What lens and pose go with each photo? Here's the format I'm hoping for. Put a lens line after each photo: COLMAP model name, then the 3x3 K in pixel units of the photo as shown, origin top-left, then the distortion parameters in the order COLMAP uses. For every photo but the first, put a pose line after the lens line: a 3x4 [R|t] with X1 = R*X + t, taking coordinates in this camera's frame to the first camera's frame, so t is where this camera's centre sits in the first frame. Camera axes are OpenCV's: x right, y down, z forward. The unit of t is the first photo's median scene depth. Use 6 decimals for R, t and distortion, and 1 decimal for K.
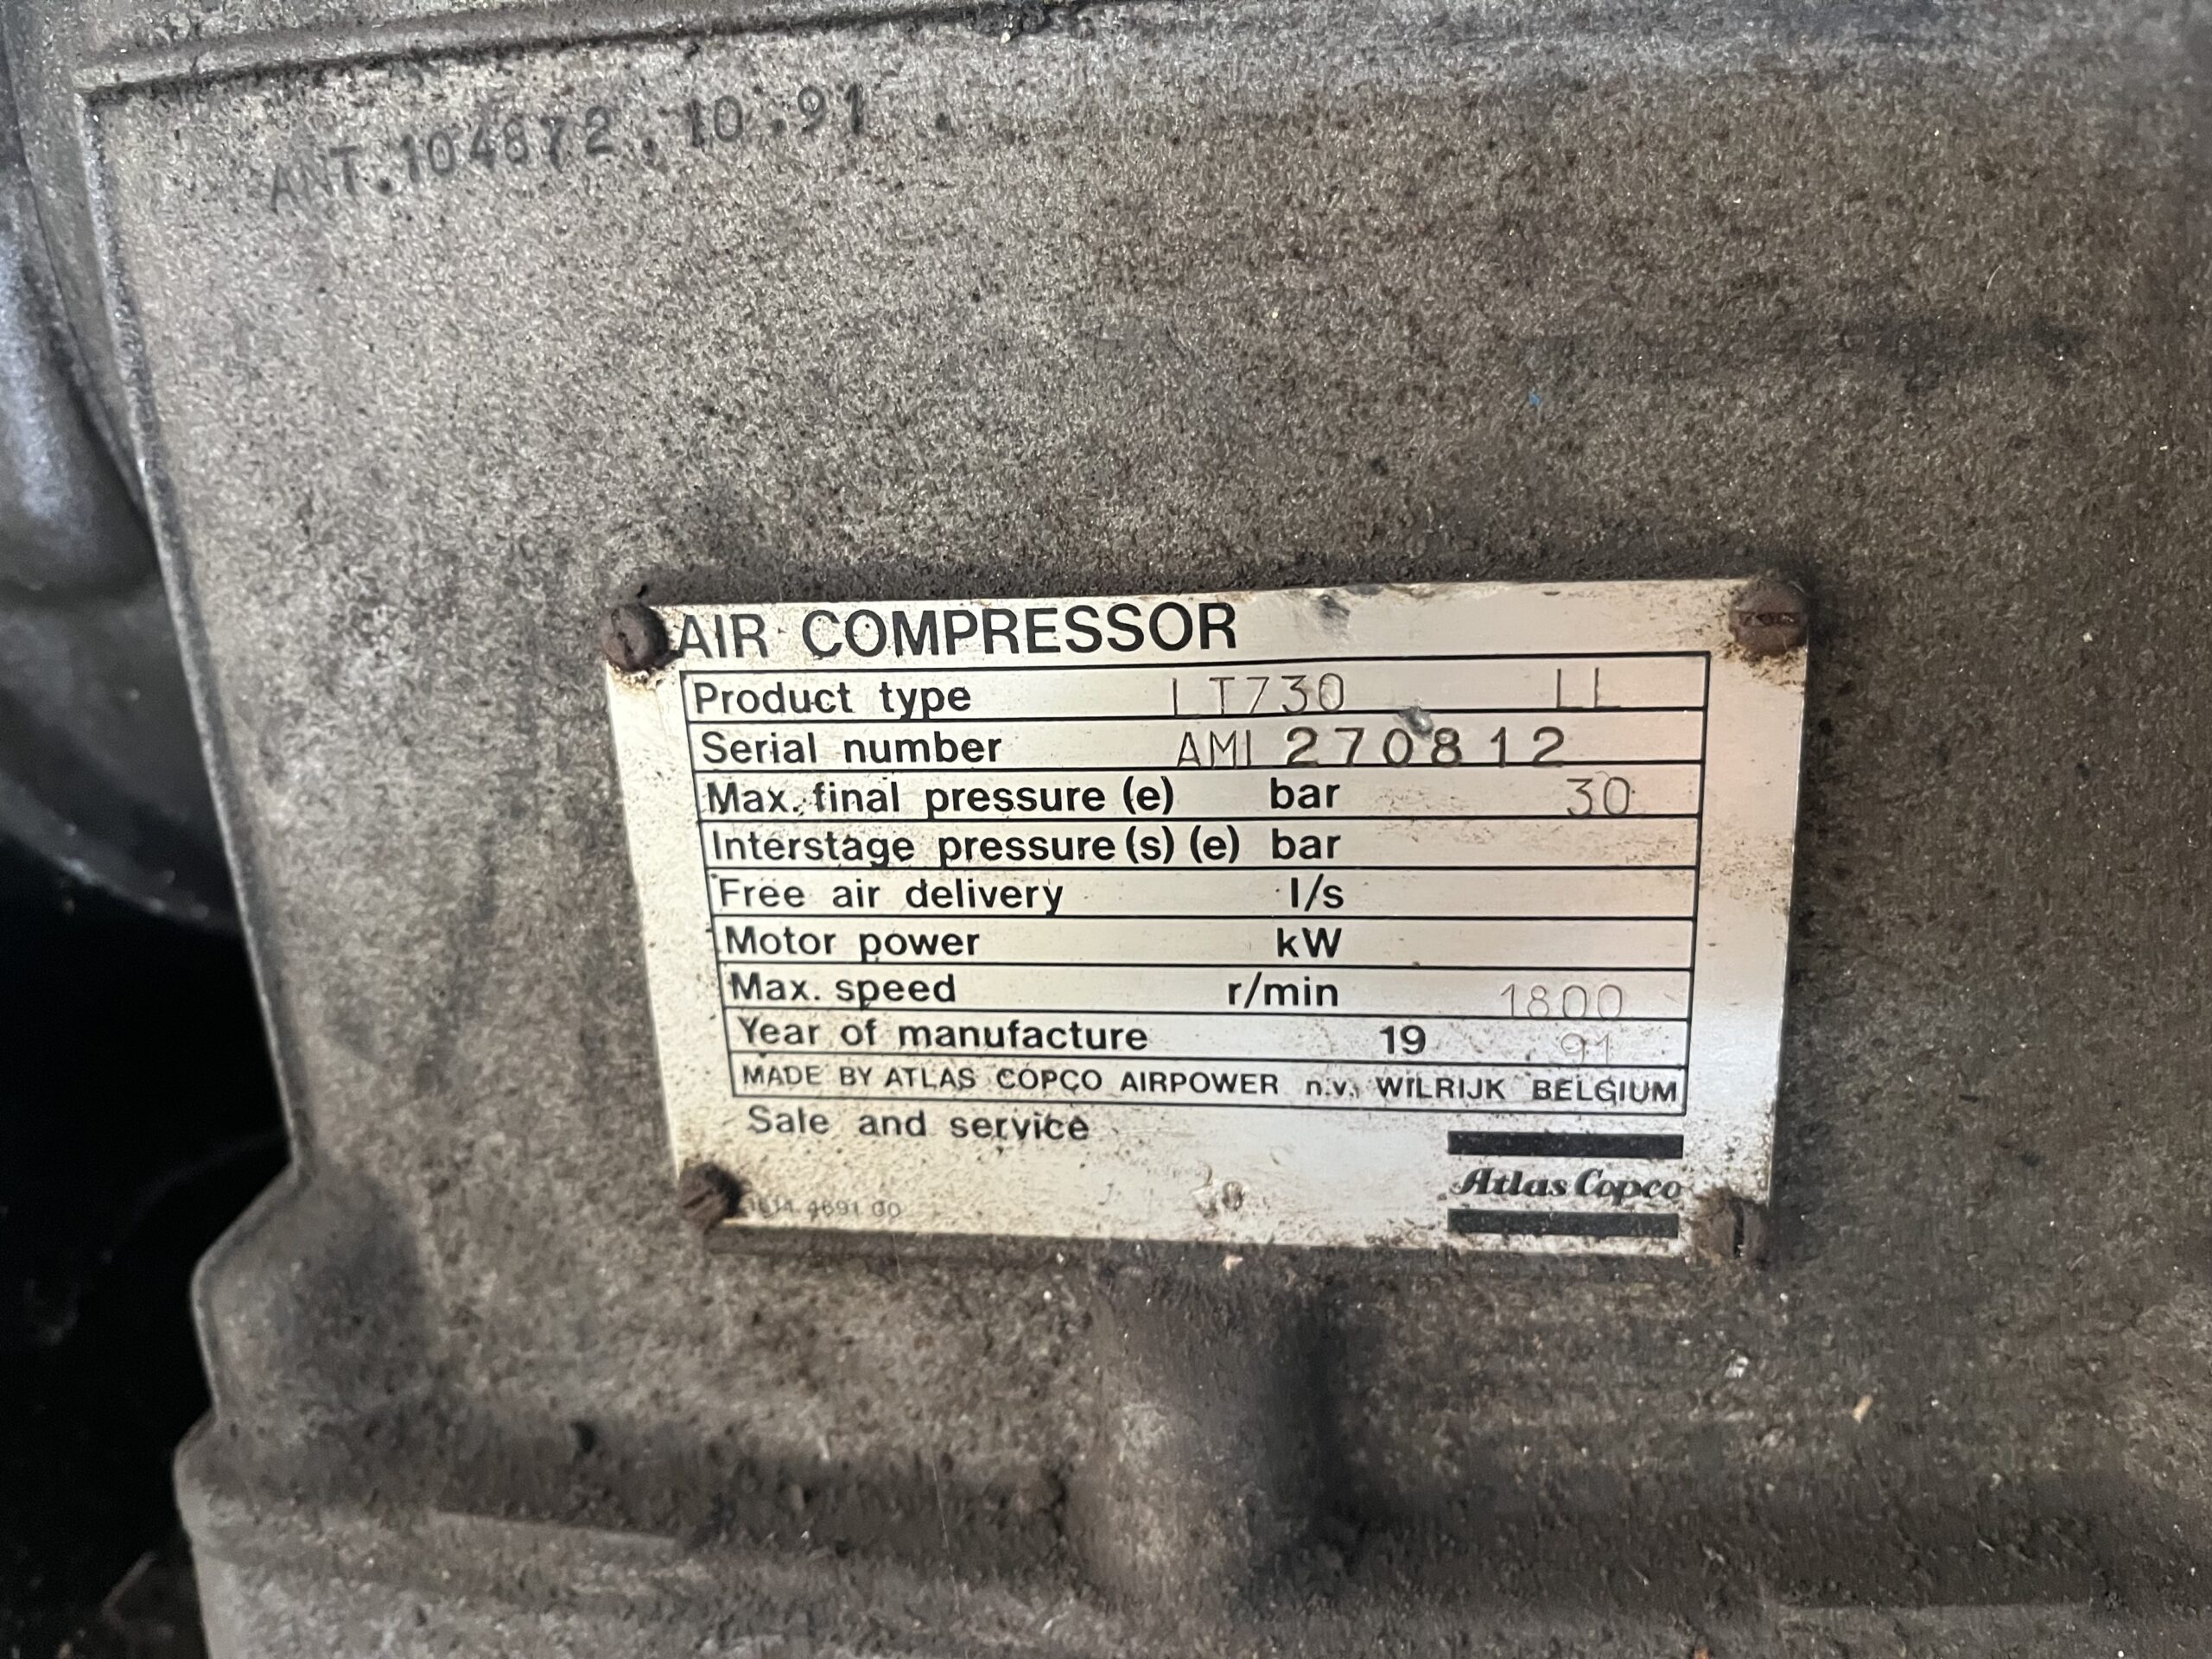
lens RADIAL K [[1751.2, 0, 1106.0], [0, 1751.2, 829.5], [0, 0, 1]] dist [0.031238, -0.090615]
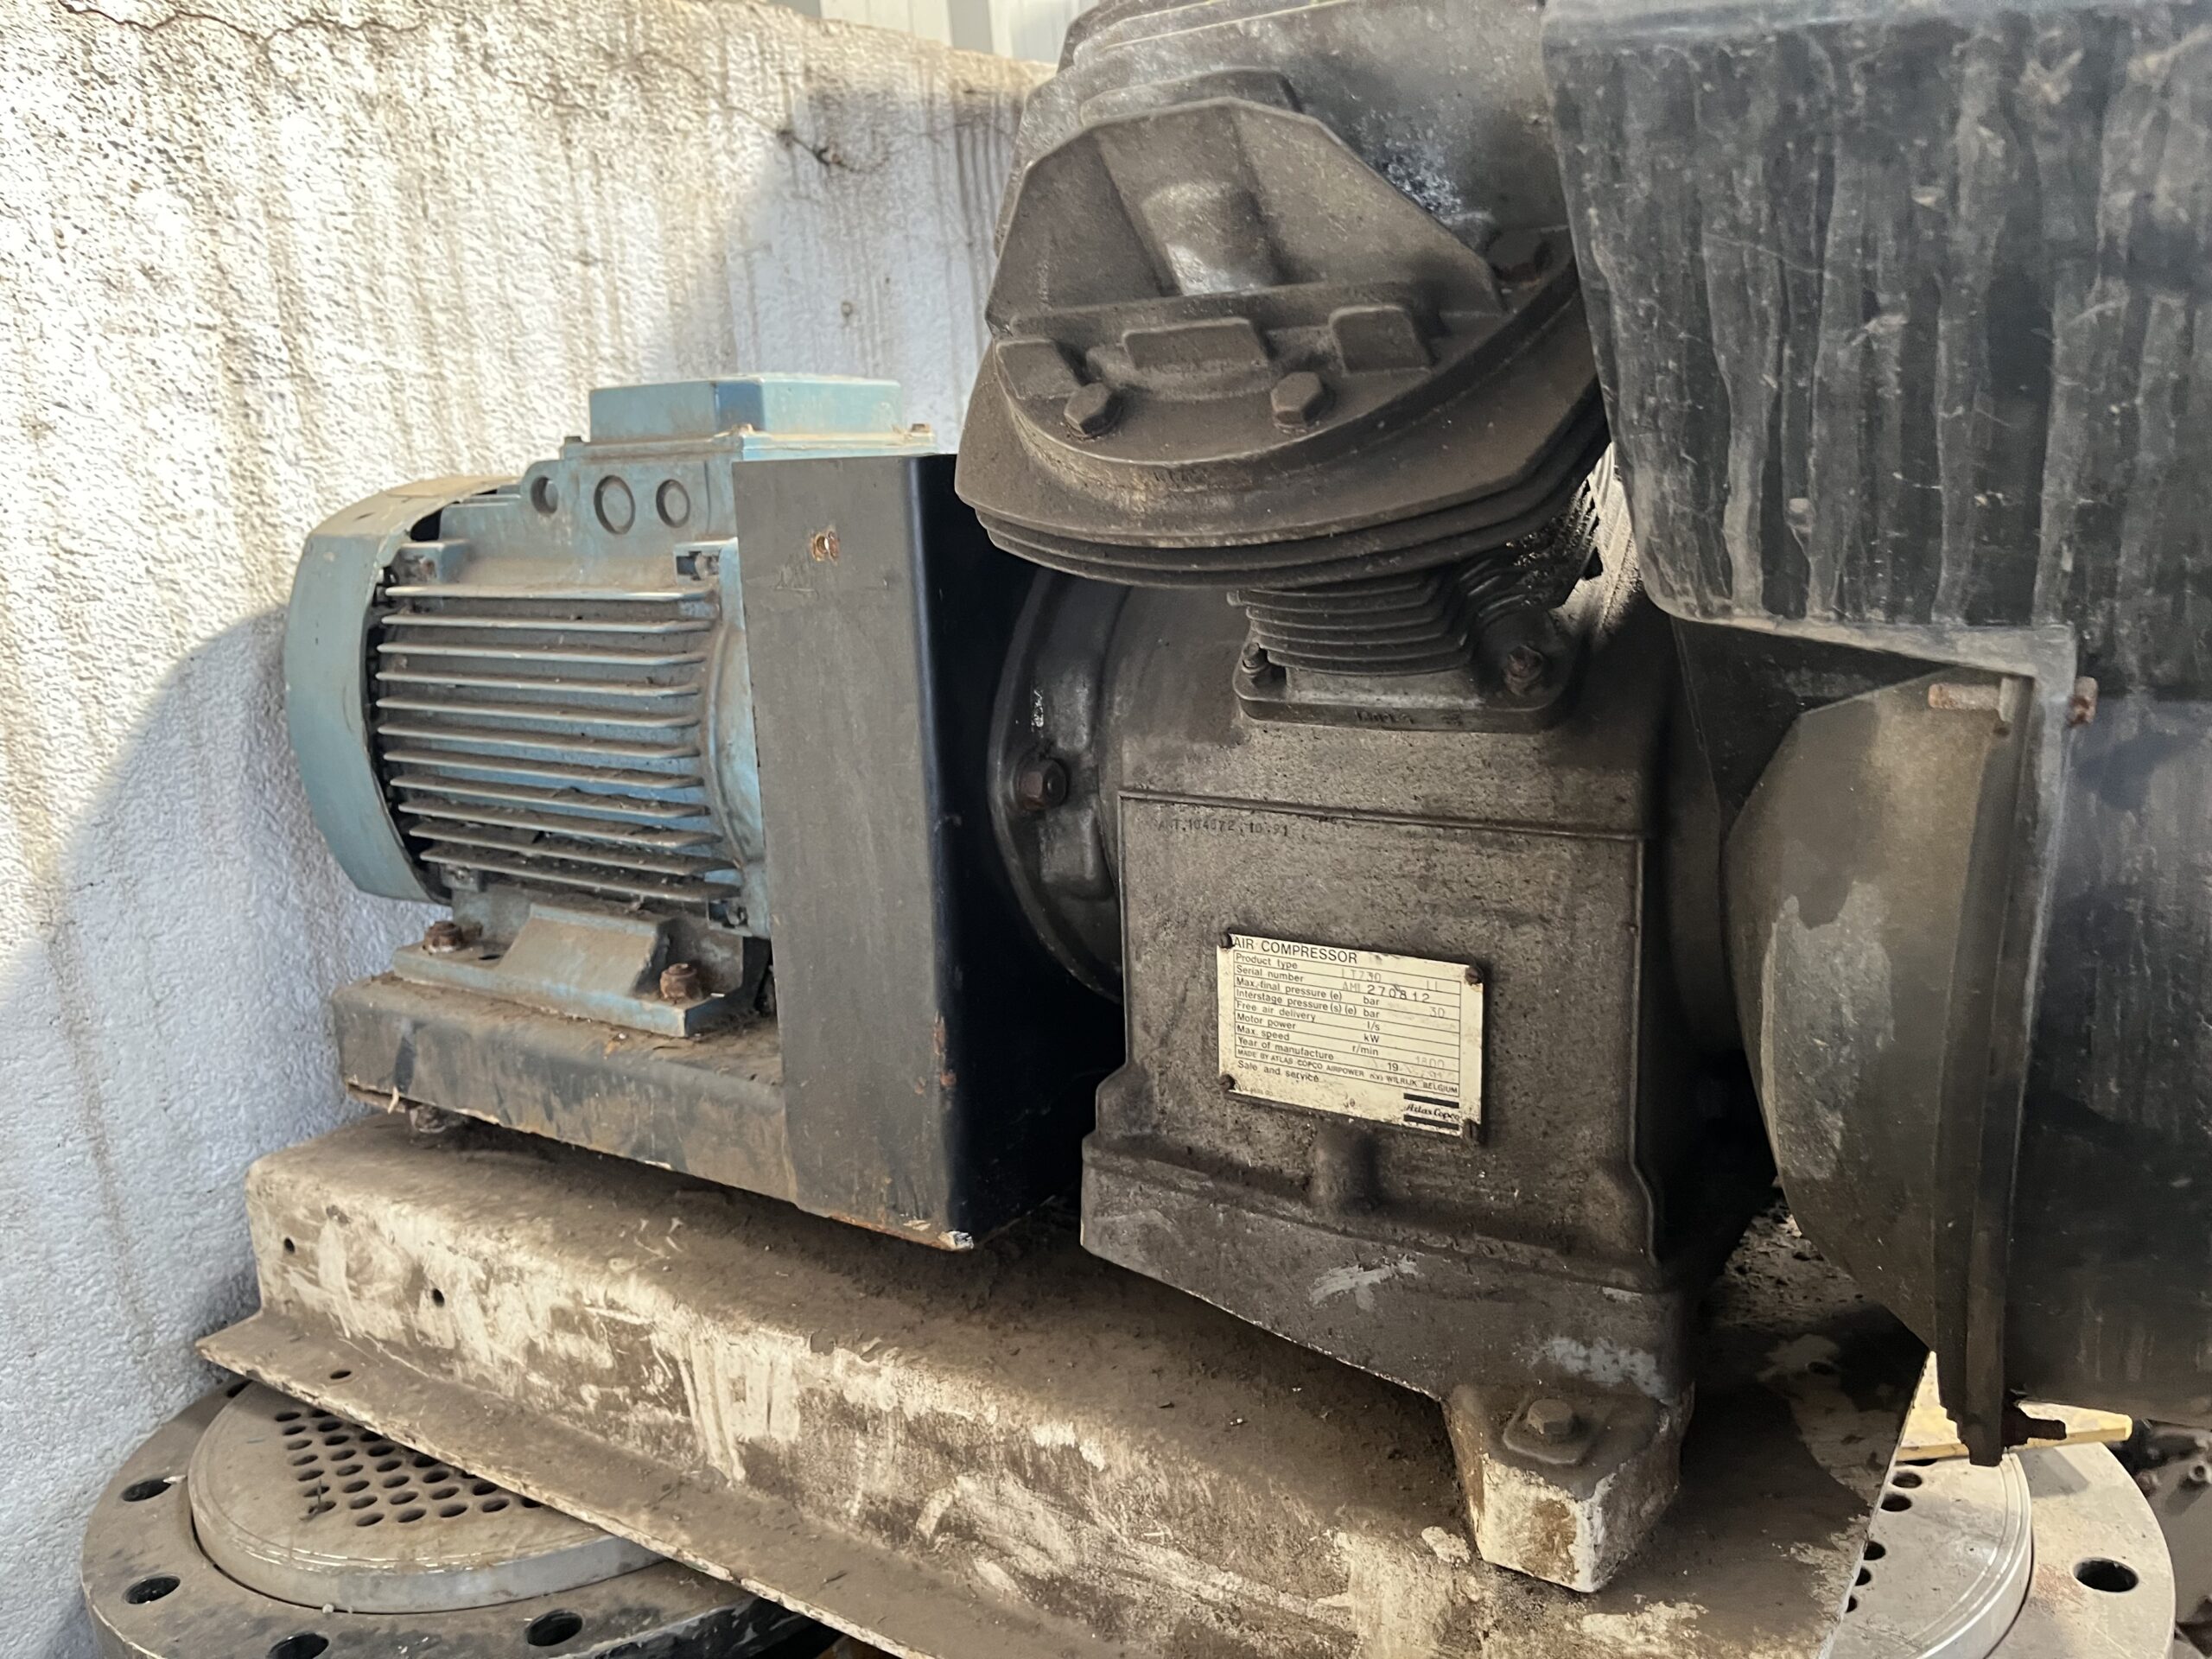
lens RADIAL K [[1669.8, 0, 1113.5], [0, 1669.8, 825.8], [0, 0, 1]] dist [0.055069, -0.082730]
pose [[0.911510, 0.104650, -0.397742, 0.998605], [-0.141989, 0.987697, -0.065524, -0.077046], [0.385991, 0.116200, 0.915155, -2.655685]]
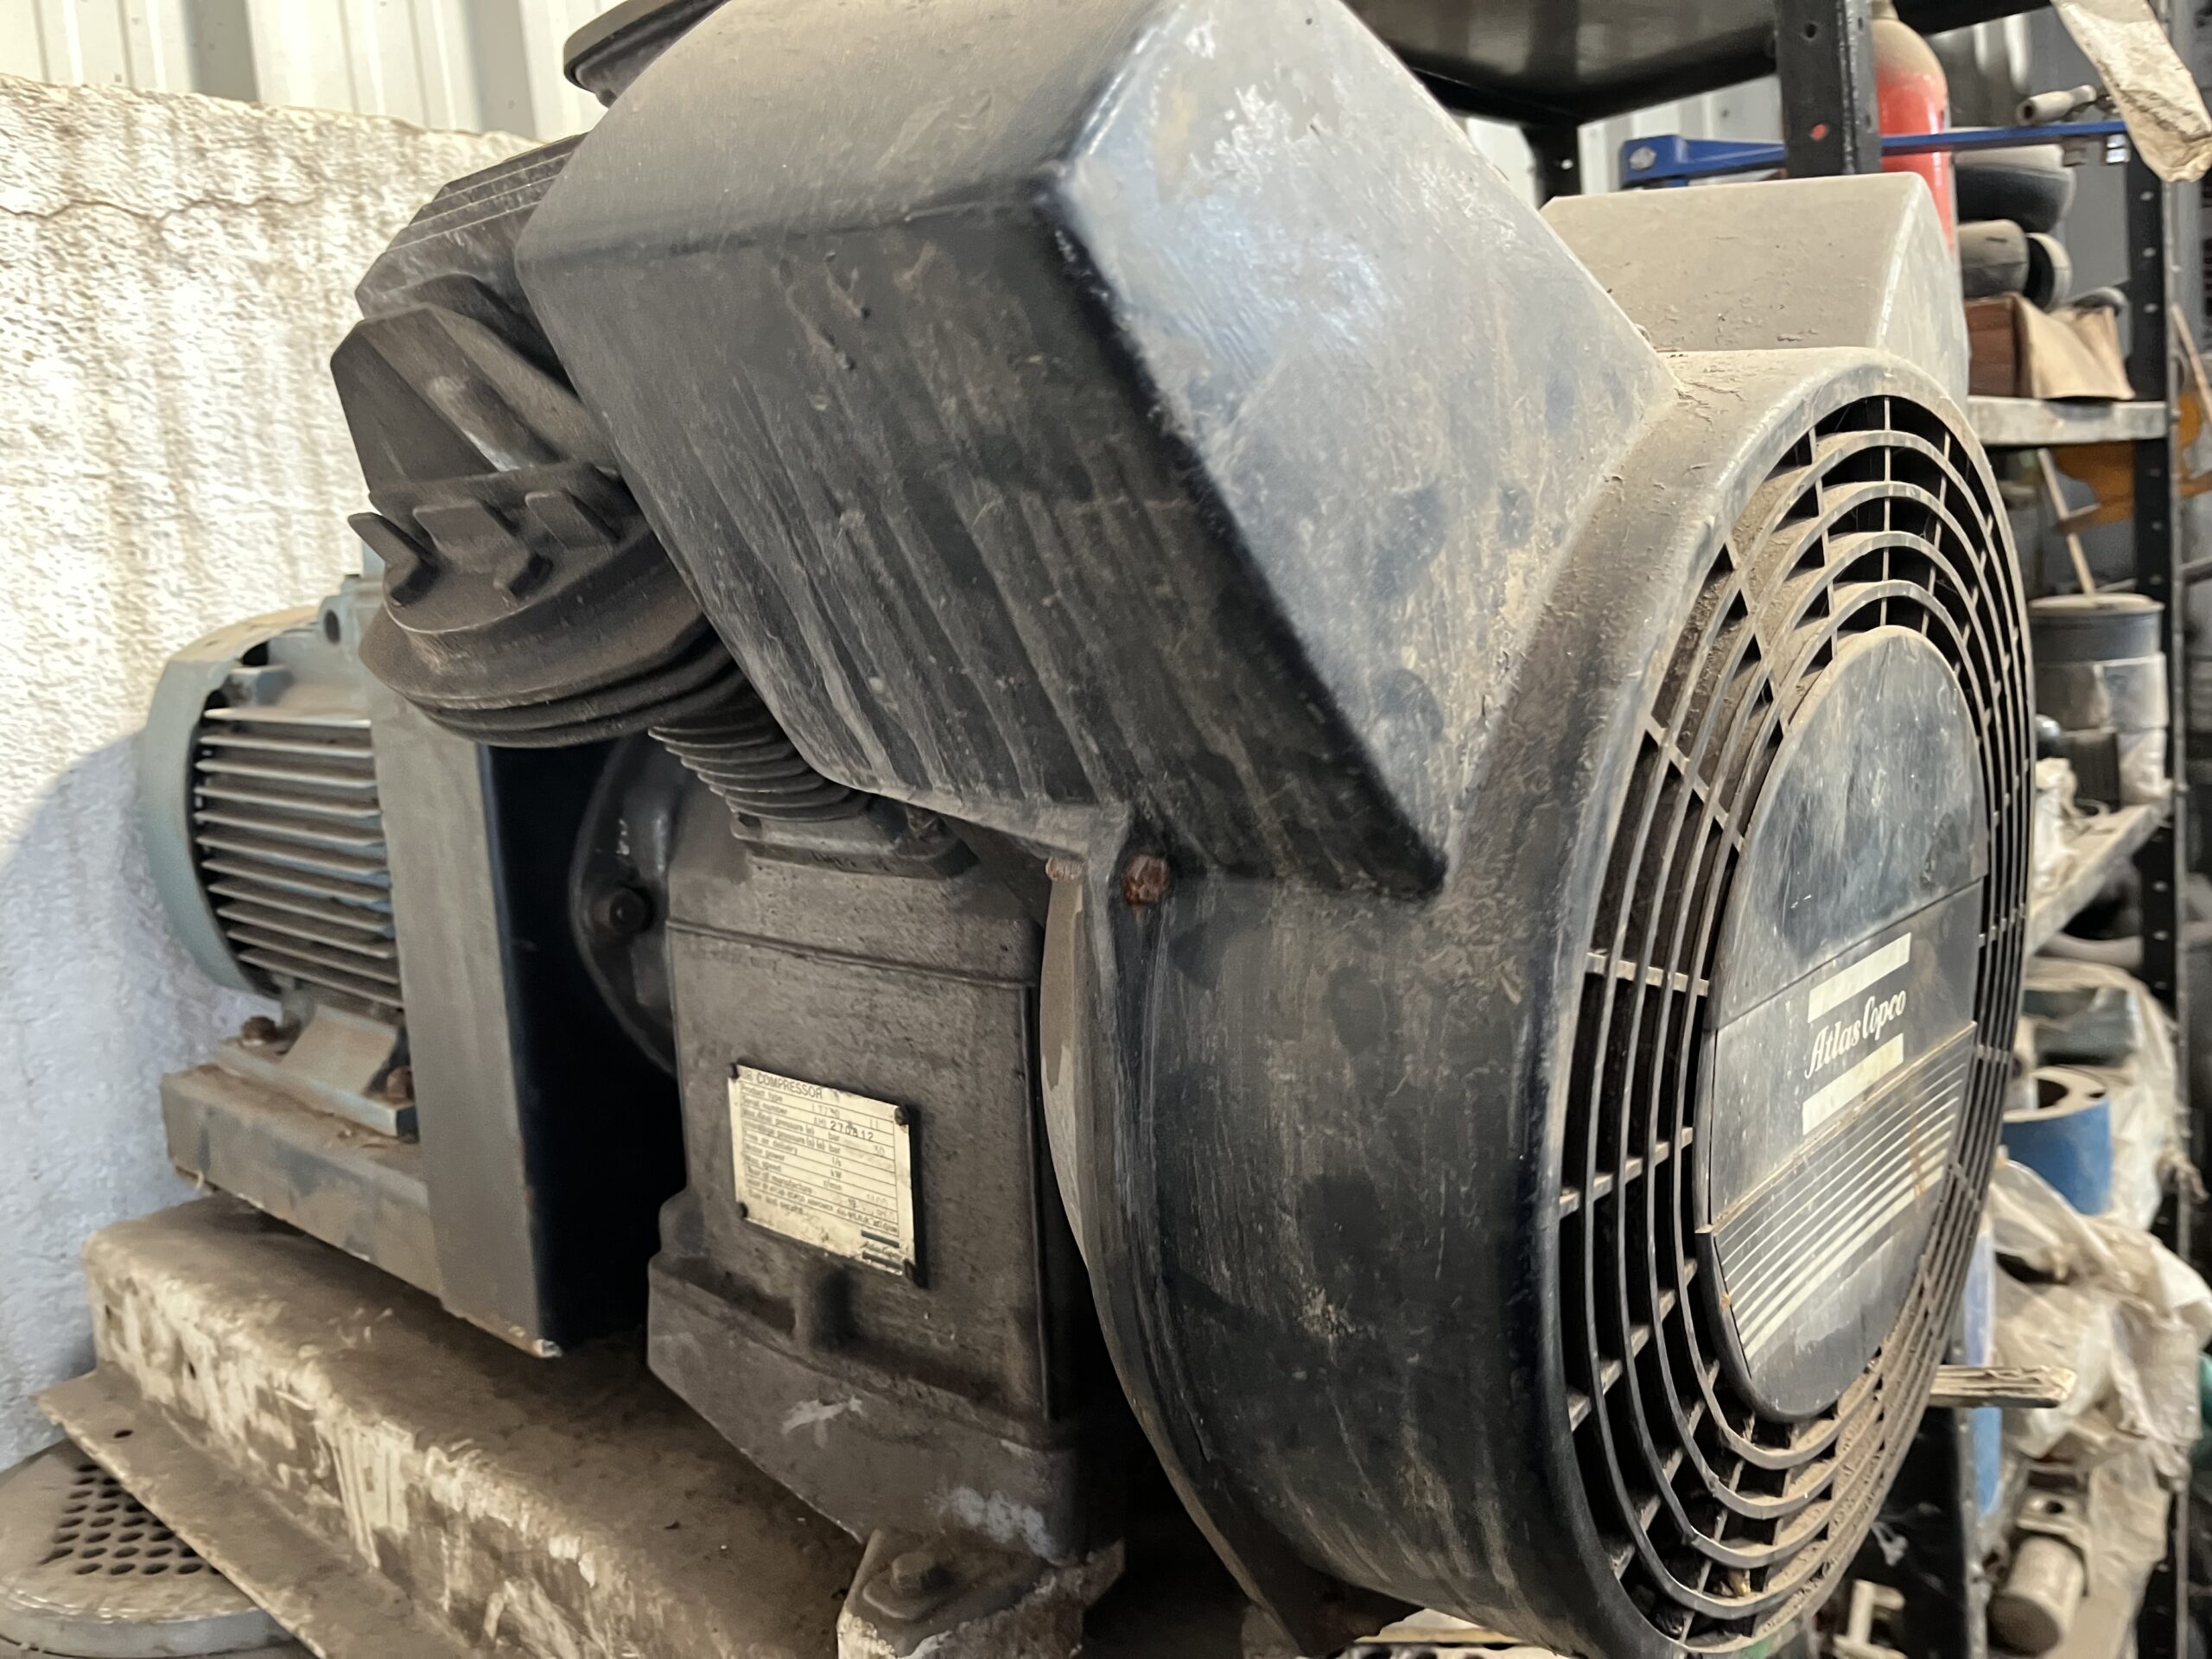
lens RADIAL K [[1683.6, 0, 1106.0], [0, 1683.6, 829.5], [0, 0, 1]] dist [0.054144, -0.075479]
pose [[0.835987, 0.098218, -0.539887, 2.549254], [-0.172391, 0.981048, -0.088463, -0.458170], [0.520967, 0.167026, 0.837076, -1.991831]]
